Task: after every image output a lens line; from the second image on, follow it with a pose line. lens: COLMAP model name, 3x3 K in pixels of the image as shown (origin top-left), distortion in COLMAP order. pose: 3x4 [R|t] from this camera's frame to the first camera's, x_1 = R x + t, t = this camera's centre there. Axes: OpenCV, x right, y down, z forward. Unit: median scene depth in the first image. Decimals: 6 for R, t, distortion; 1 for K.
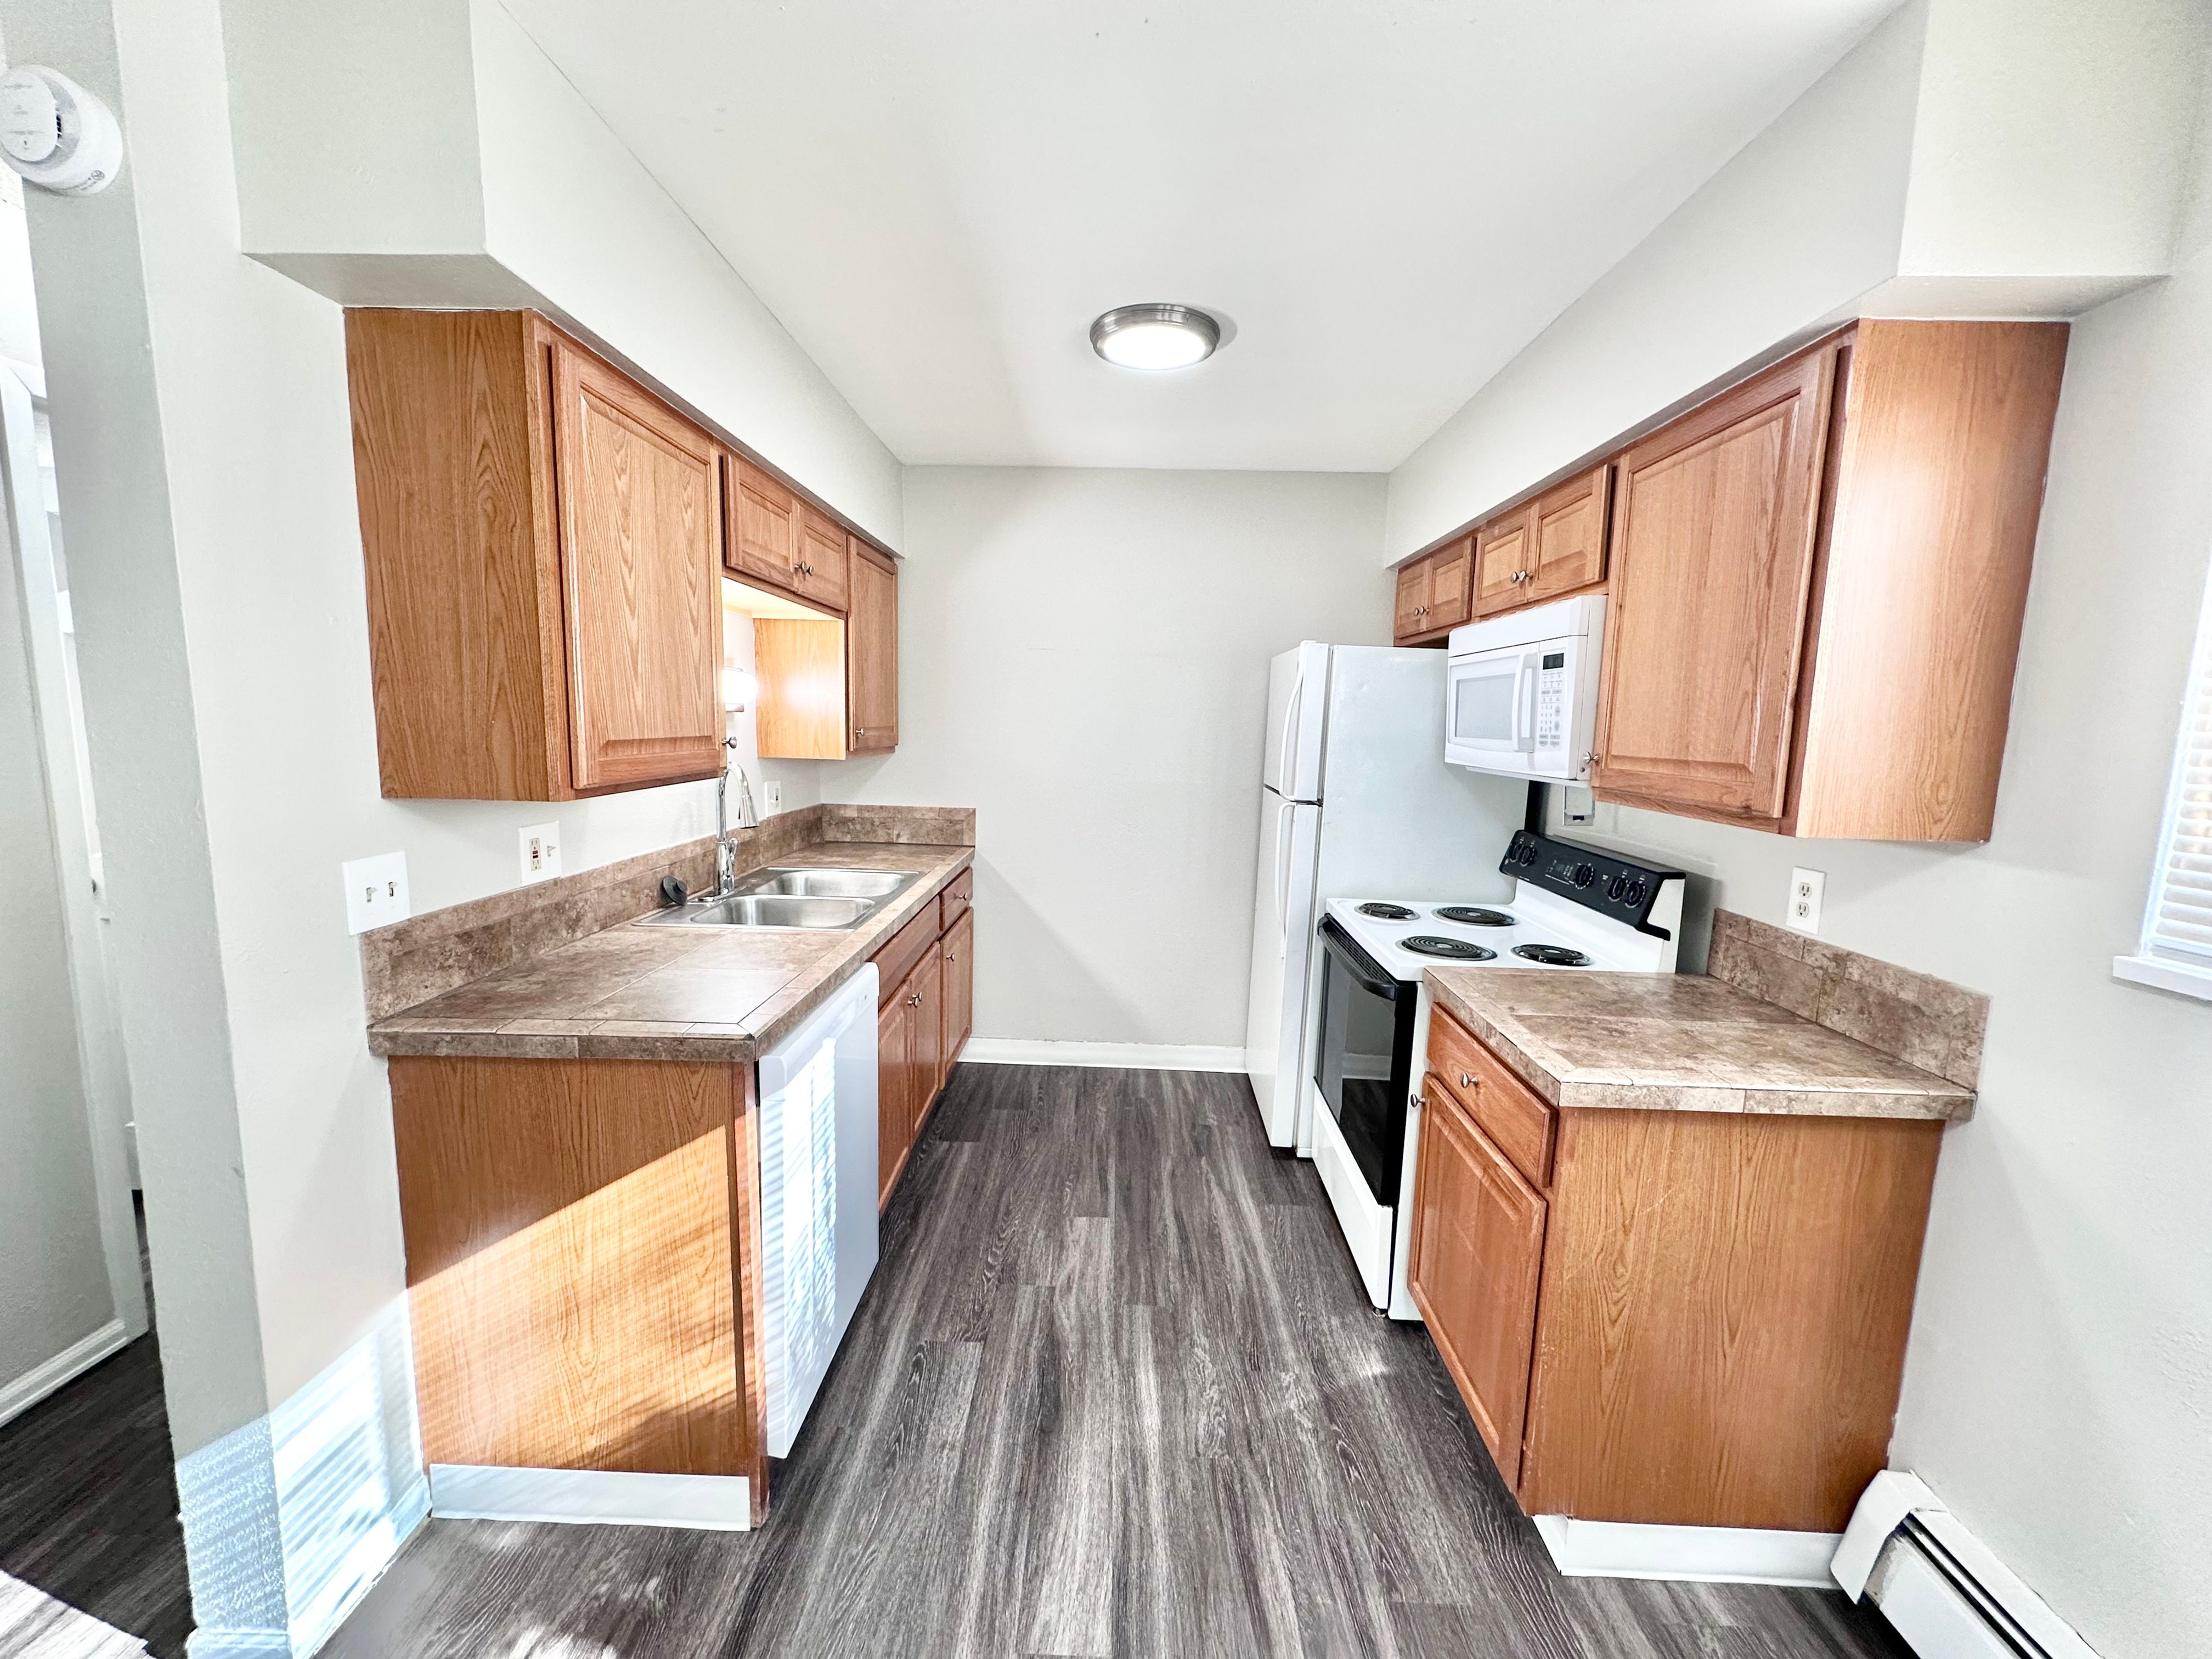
lens RADIAL K [[880.1, 0, 1105.4], [0, 880.1, 826.9], [0, 0, 1]] dist [-0.001798, 0.000269]
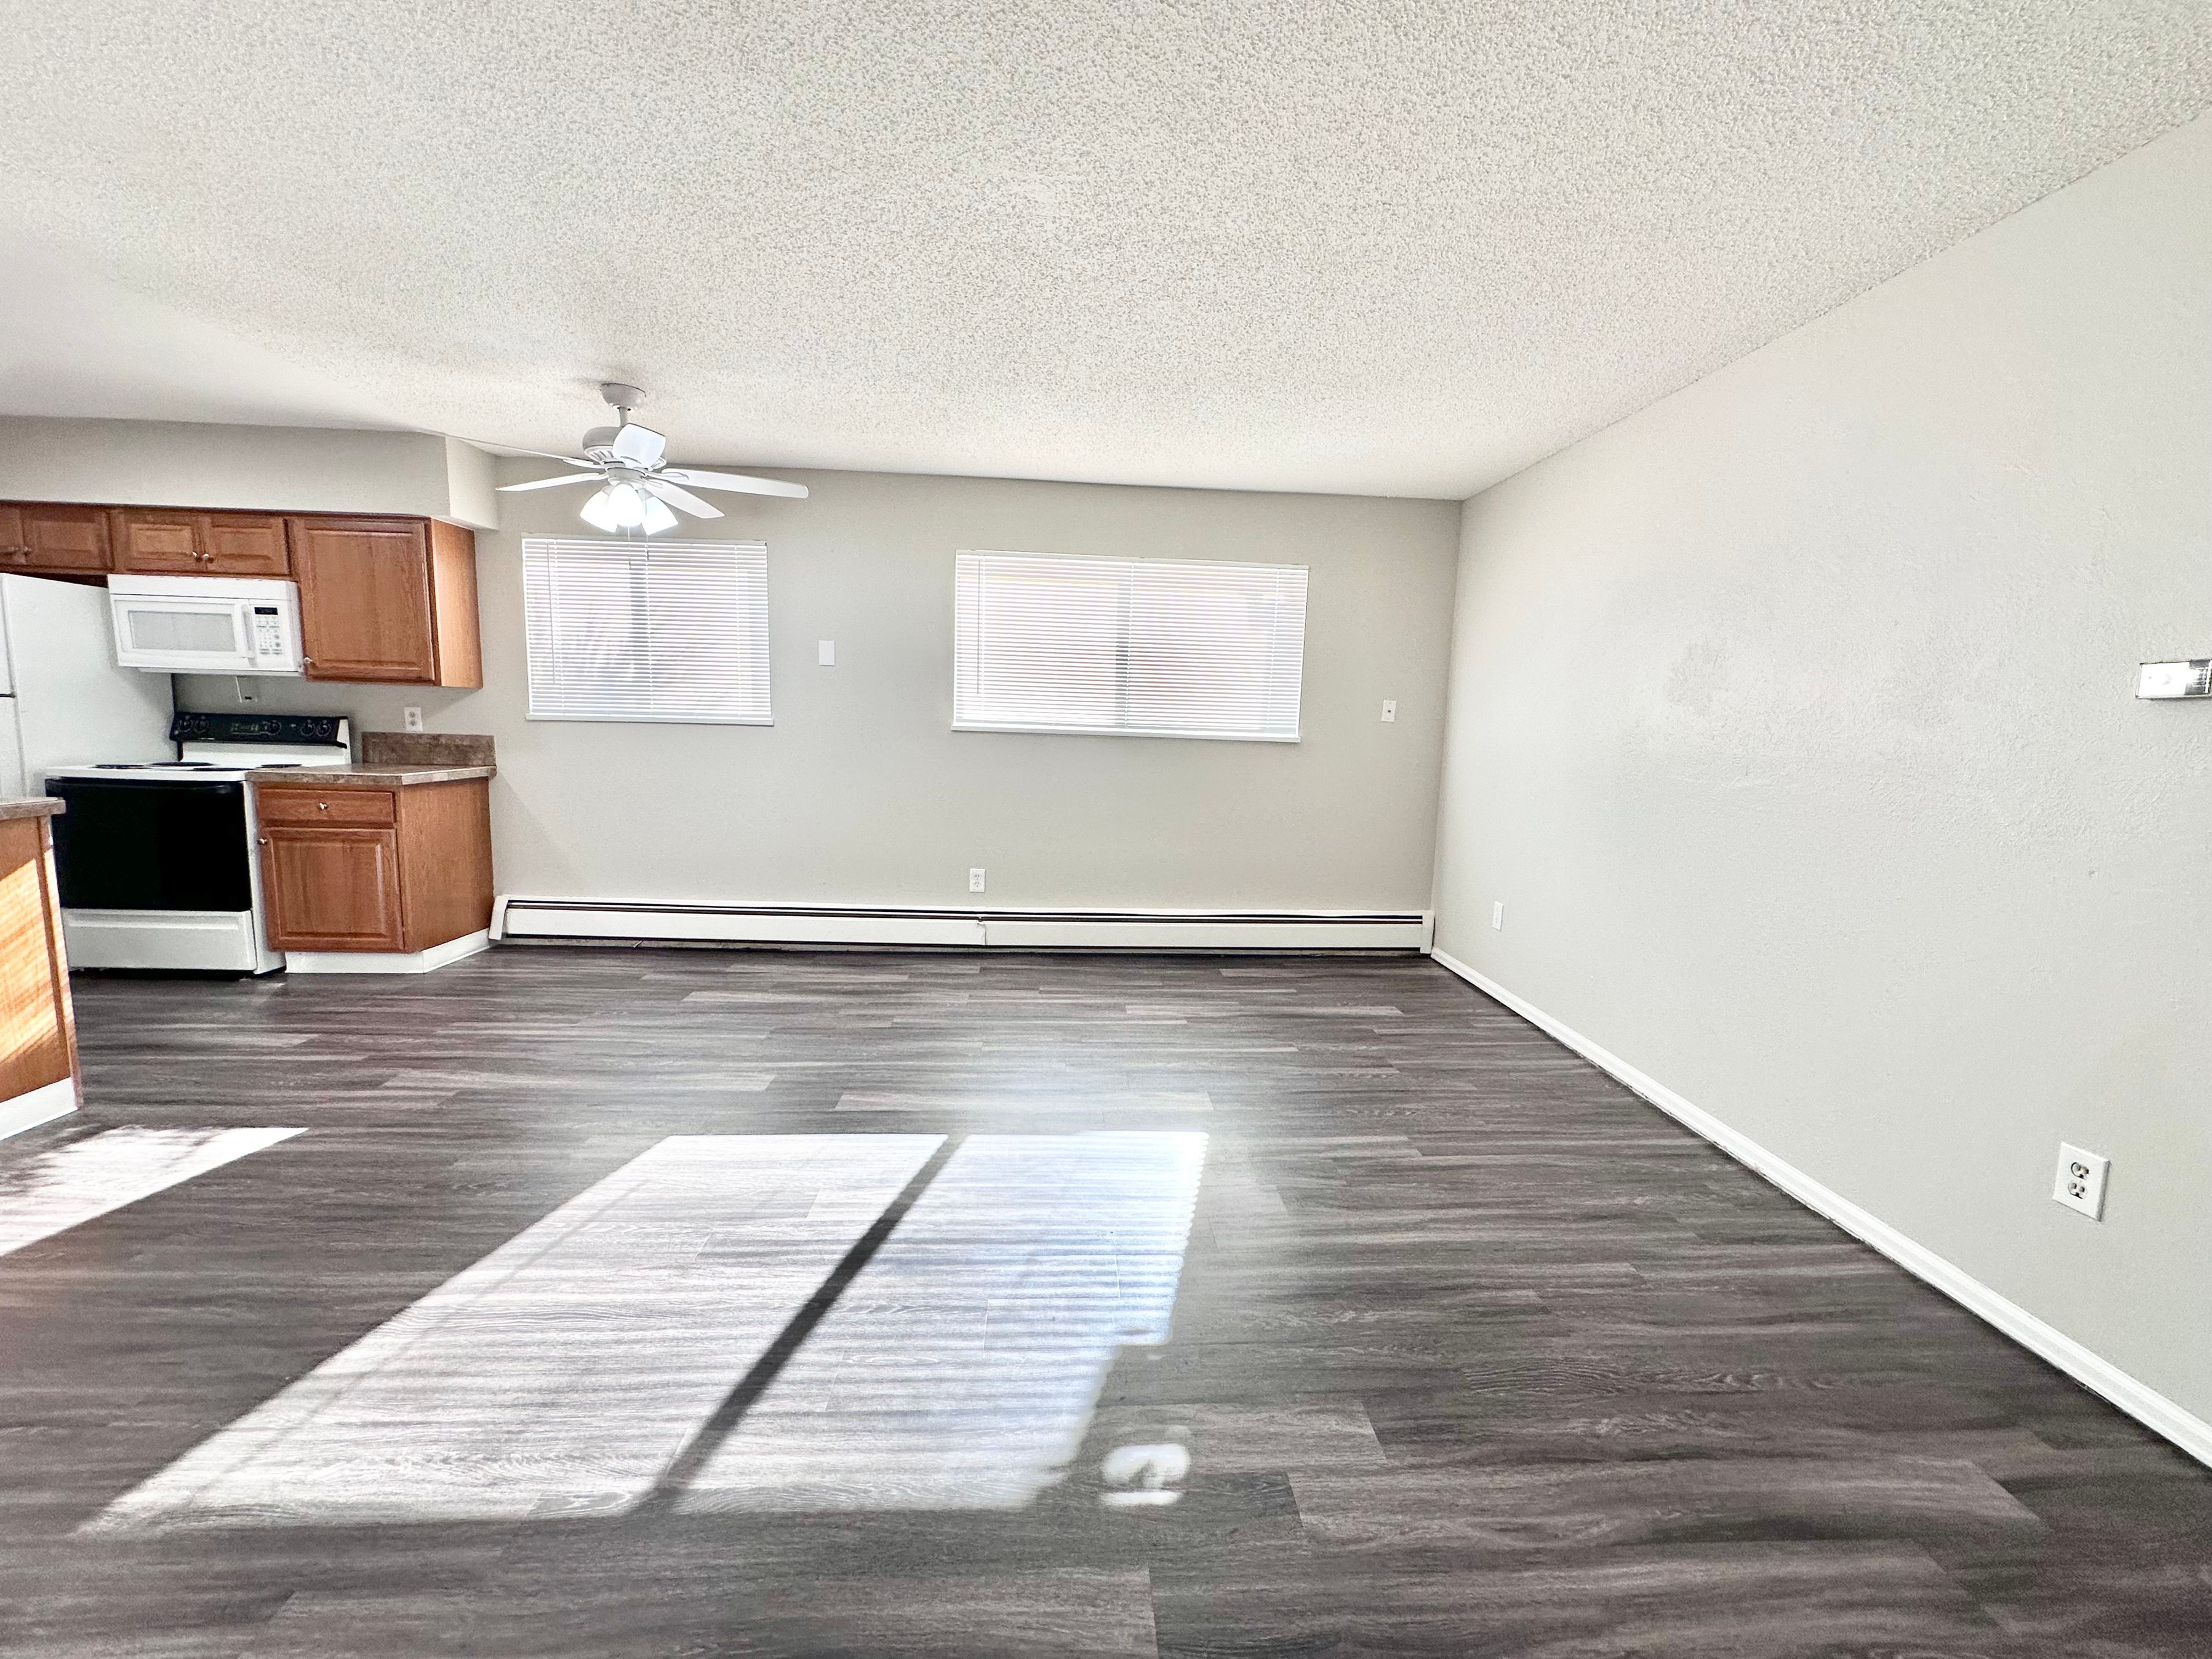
lens RADIAL K [[880.1, 0, 1105.4], [0, 880.1, 826.9], [0, 0, 1]] dist [-0.001798, 0.000269]
pose [[-0.072658, -0.152201, 0.985675, -2.109826], [0.093002, 0.982947, 0.158635, 0.191380], [-0.993011, 0.103196, -0.057264, -0.897479]]
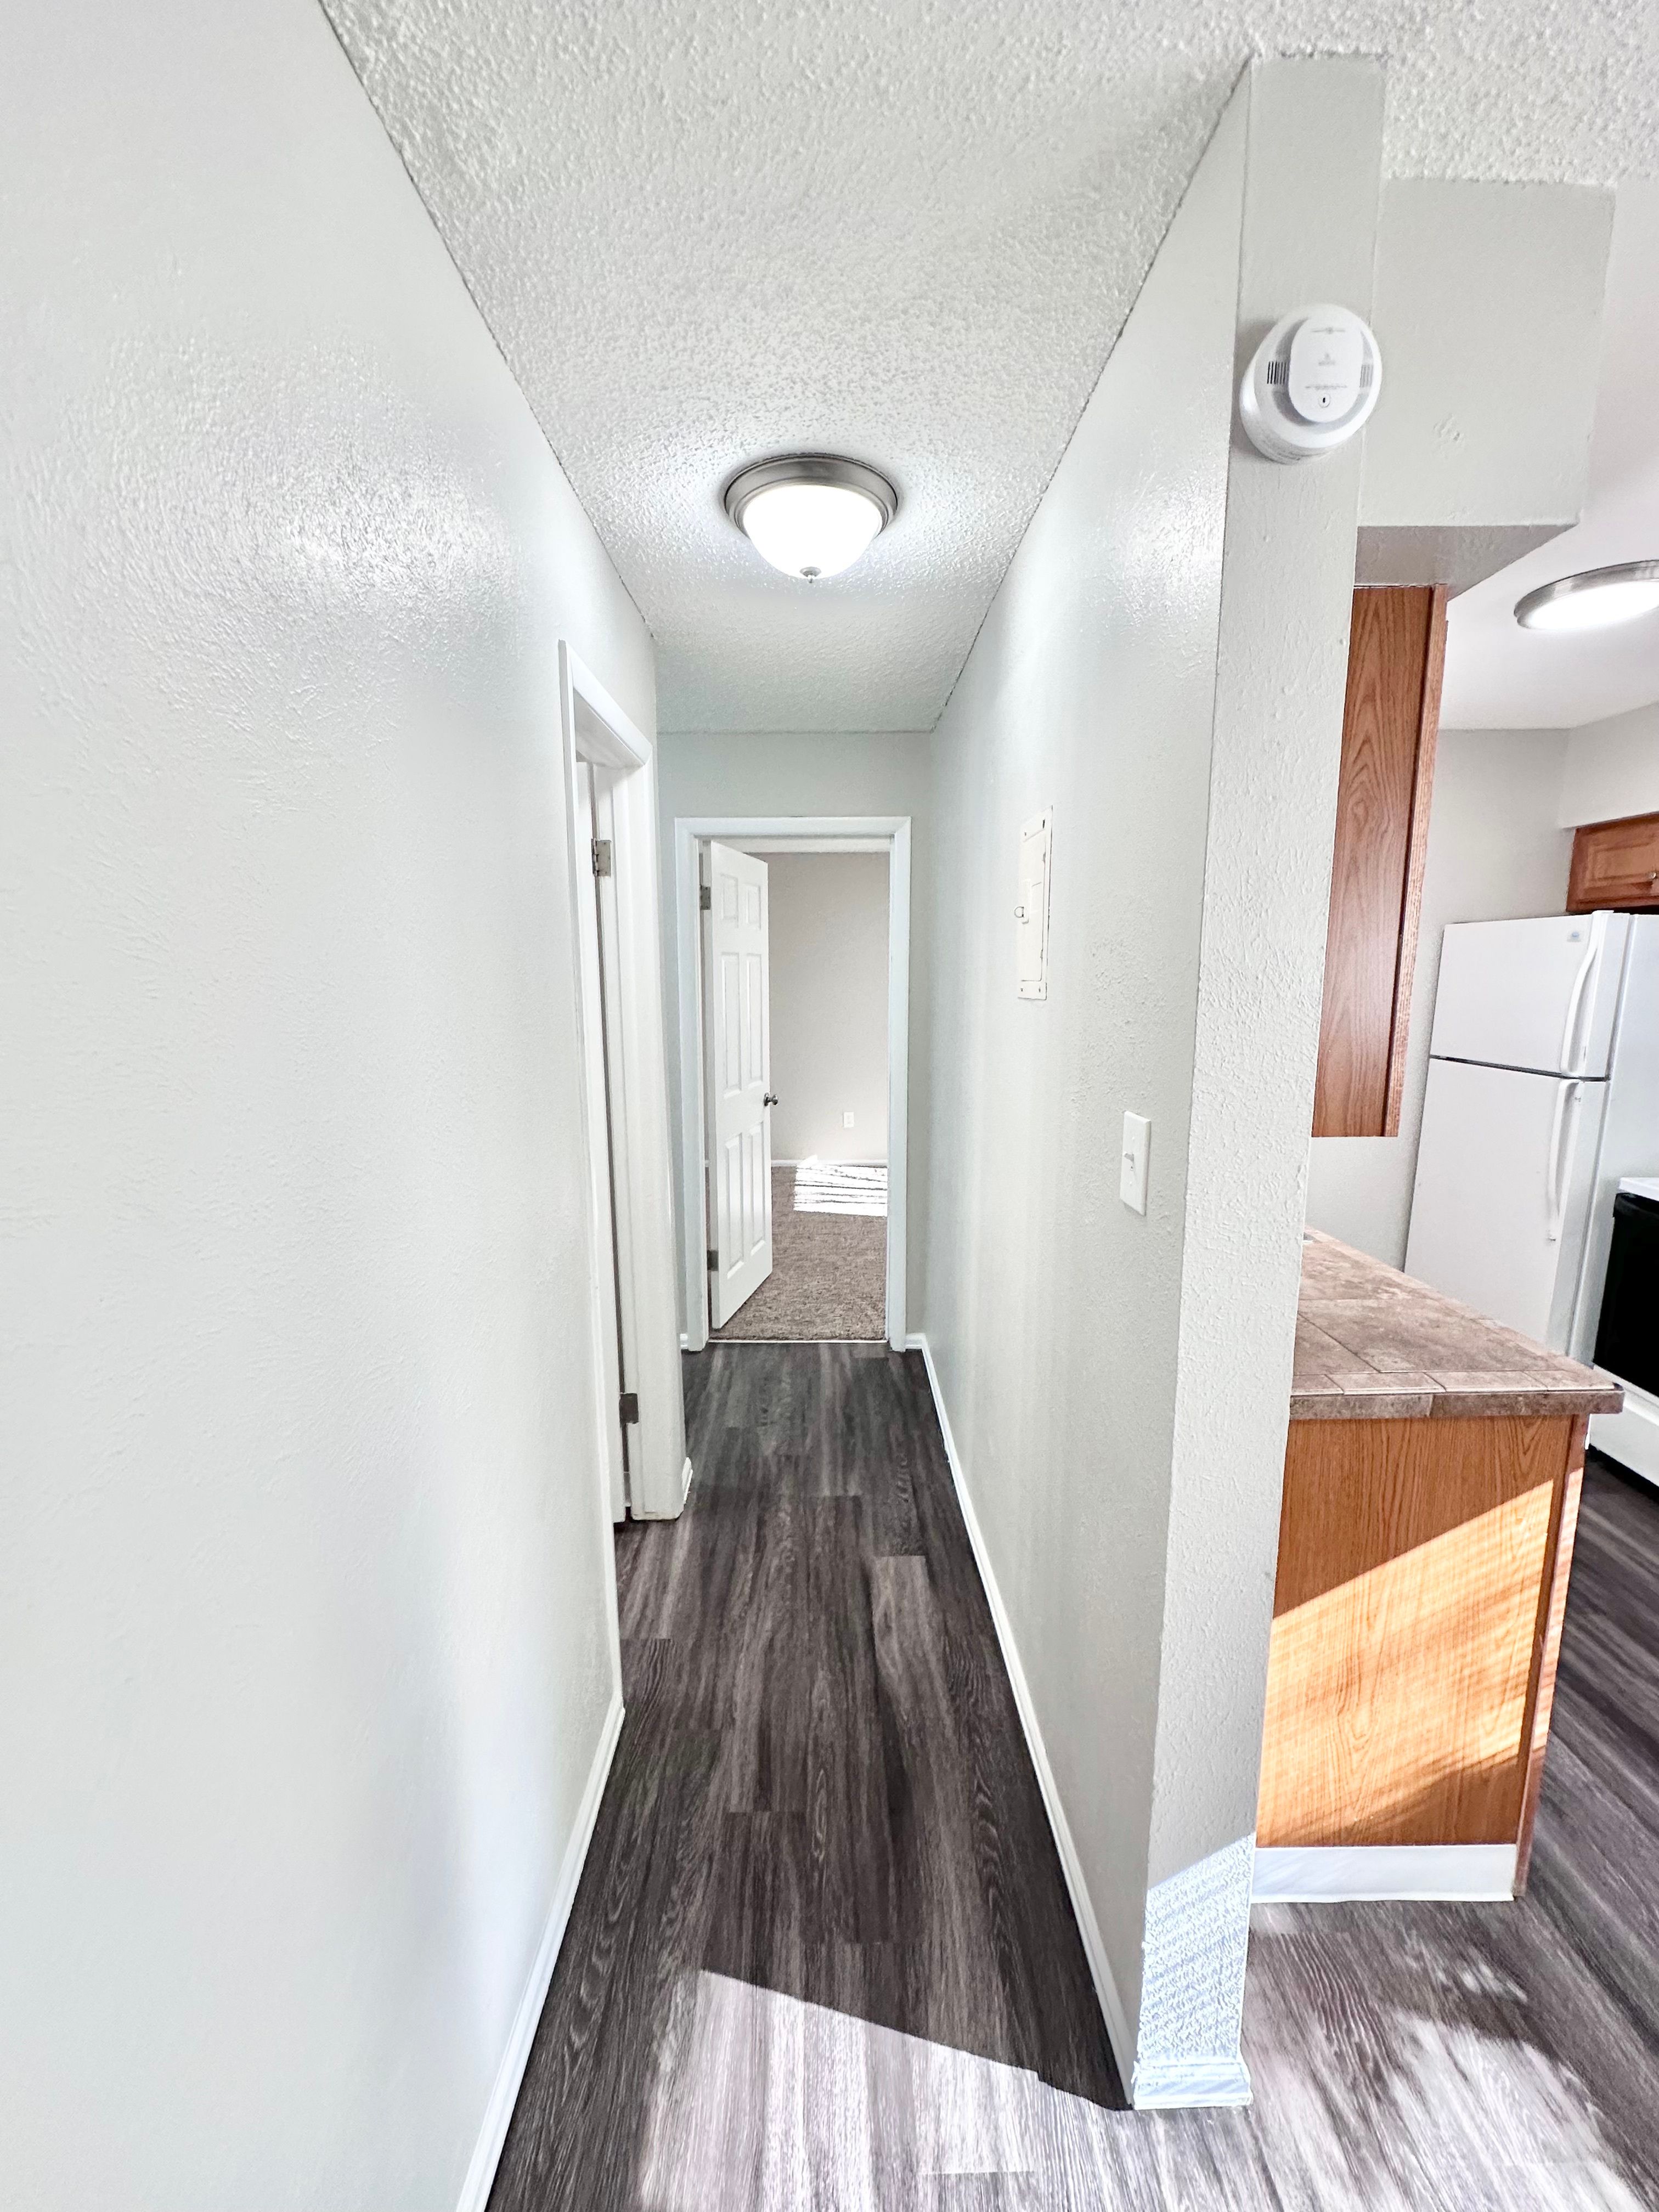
lens RADIAL K [[881.1, 0, 829.5], [0, 881.1, 1106.0], [0, 0, 1]] dist [-0.001361, 0.000485]
pose [[0.999218, -0.032354, 0.022725, -1.129901], [0.031691, 0.999078, 0.028955, -0.096523], [-0.023641, -0.028212, 0.999322, 0.102066]]
